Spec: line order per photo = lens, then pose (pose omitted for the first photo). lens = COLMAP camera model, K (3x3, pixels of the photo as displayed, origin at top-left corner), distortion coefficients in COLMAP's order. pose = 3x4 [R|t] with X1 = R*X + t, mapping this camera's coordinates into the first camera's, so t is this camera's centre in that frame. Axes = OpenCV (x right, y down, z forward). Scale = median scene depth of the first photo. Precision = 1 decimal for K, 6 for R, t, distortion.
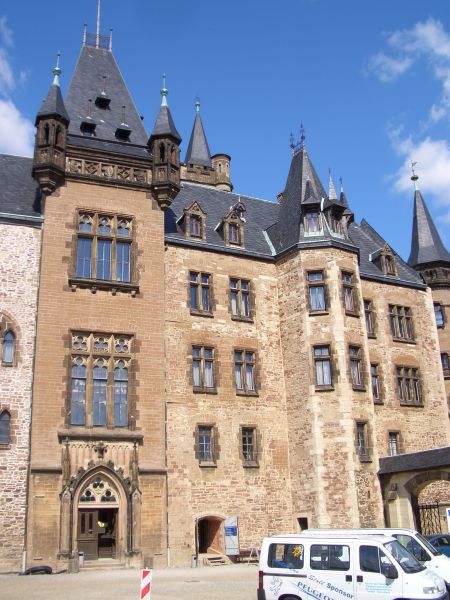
lens RADIAL K [[634.7, 0, 225.0], [0, 634.7, 300.0], [0, 0, 1]] dist [-0.196002, 0.158764]
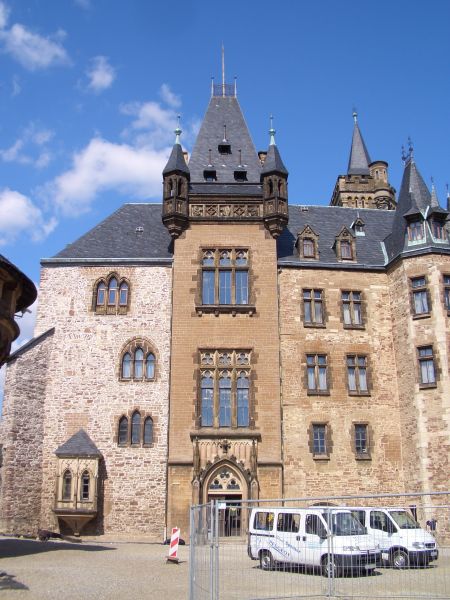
lens RADIAL K [[634.7, 0, 225.0], [0, 634.7, 300.0], [0, 0, 1]] dist [-0.196002, 0.158764]
pose [[0.931106, -0.086520, -0.354339, 0.227710], [0.086631, 0.996119, -0.015582, -0.021080], [0.354312, -0.016188, 0.934987, -0.120576]]
